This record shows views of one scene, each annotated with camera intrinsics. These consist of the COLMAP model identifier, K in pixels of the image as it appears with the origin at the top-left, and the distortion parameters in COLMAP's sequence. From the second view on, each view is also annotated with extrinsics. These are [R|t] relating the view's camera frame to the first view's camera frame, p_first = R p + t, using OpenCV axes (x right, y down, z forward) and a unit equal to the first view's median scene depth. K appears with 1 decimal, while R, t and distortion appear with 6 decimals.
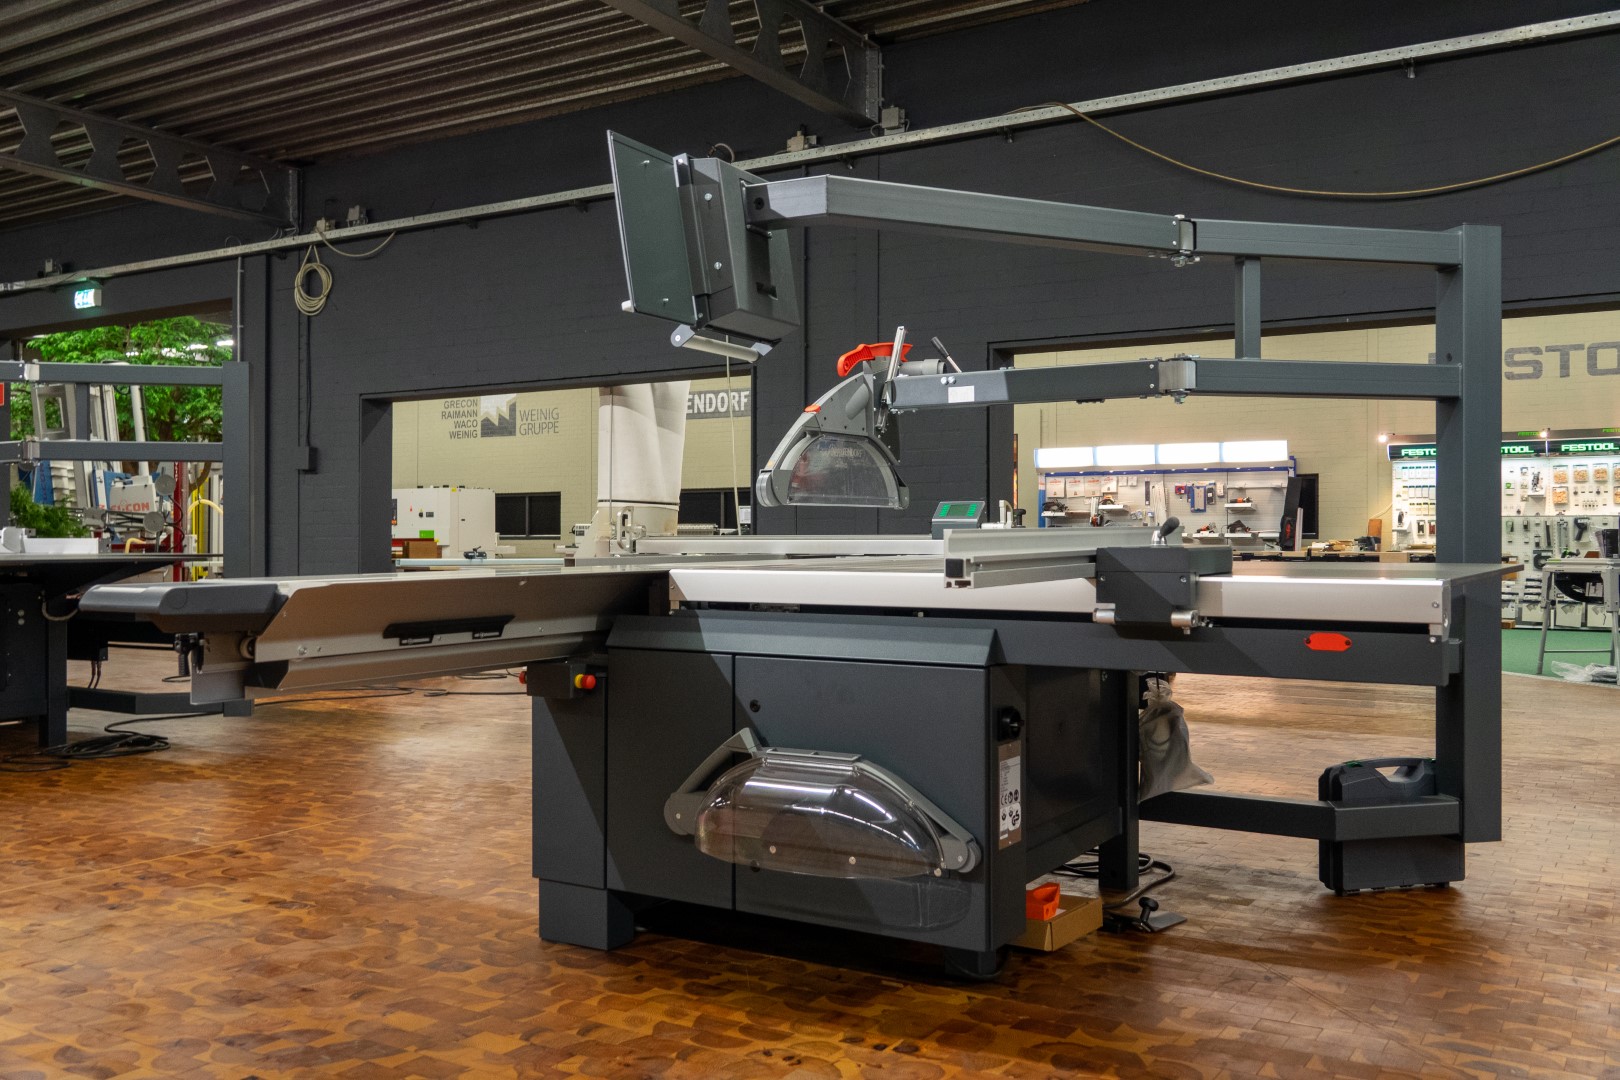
lens RADIAL K [[1407.3, 0, 810.4], [0, 1407.3, 537.1], [0, 0, 1]] dist [0.006575, 0.001836]
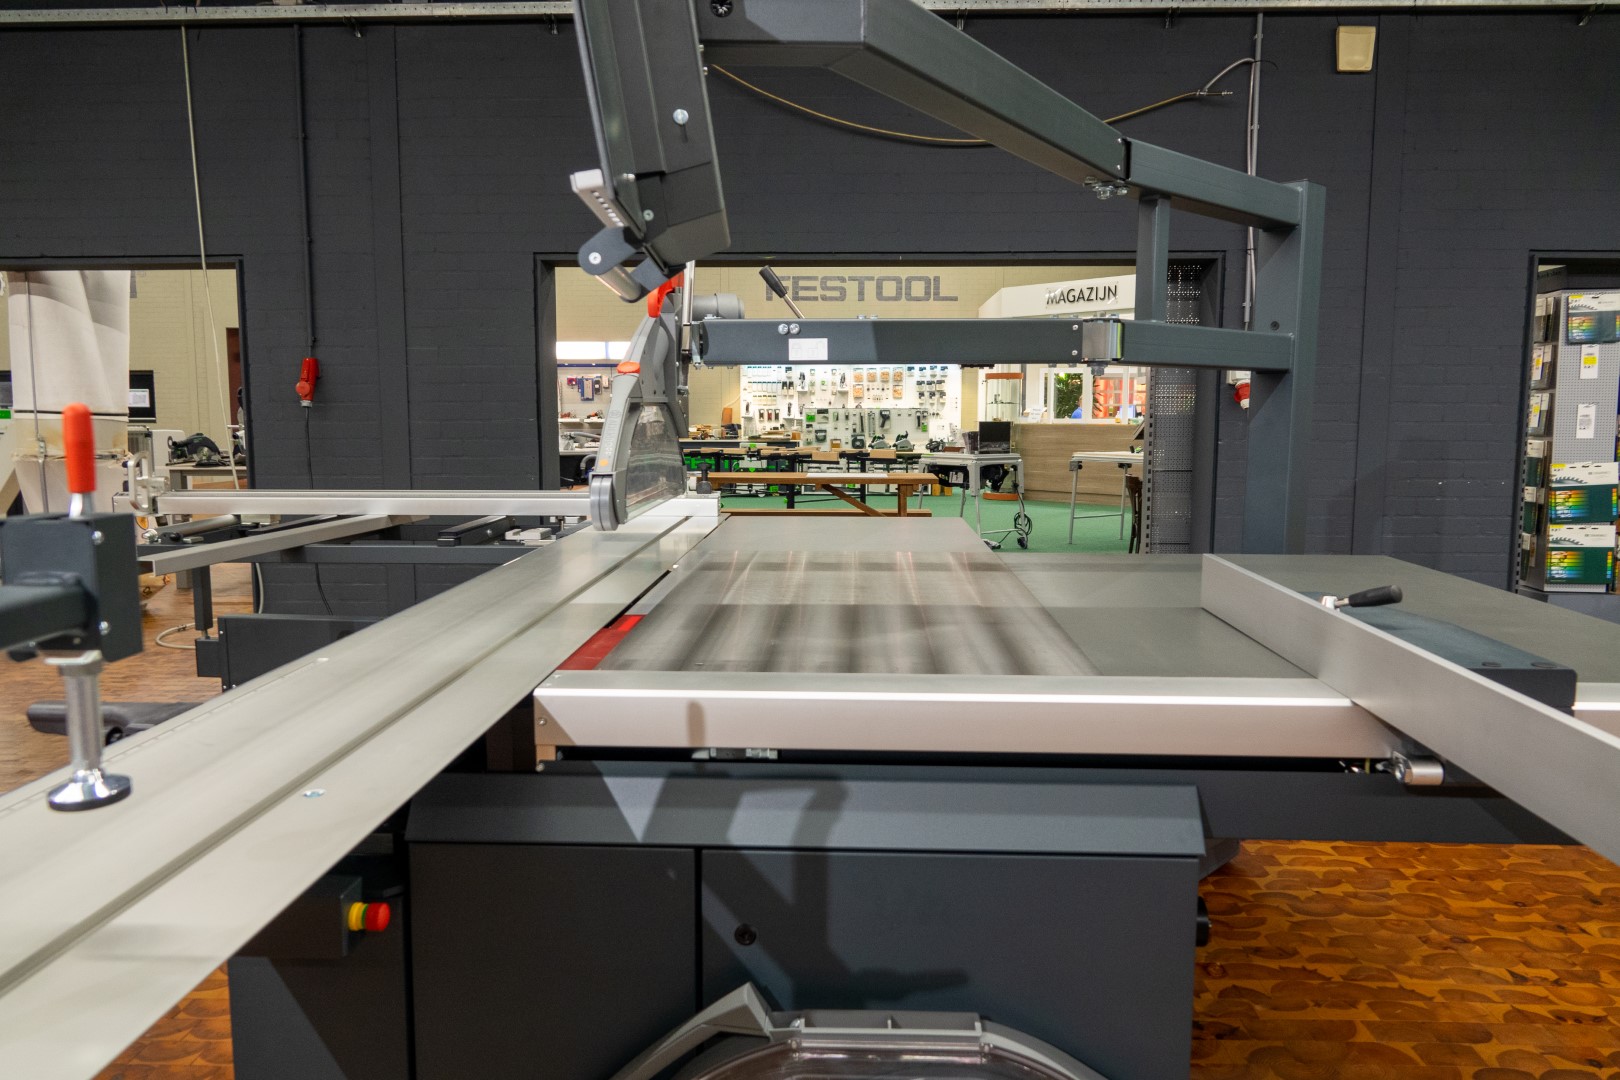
lens RADIAL K [[1123.4, 0, 813.7], [0, 1123.4, 543.3], [0, 0, 1]] dist [-0.002417, -0.003914]
pose [[0.870248, -0.057273, 0.489273, -0.068724], [-0.001429, 0.992921, 0.118770, -0.027051], [-0.492612, -0.104059, 0.864005, 0.186011]]
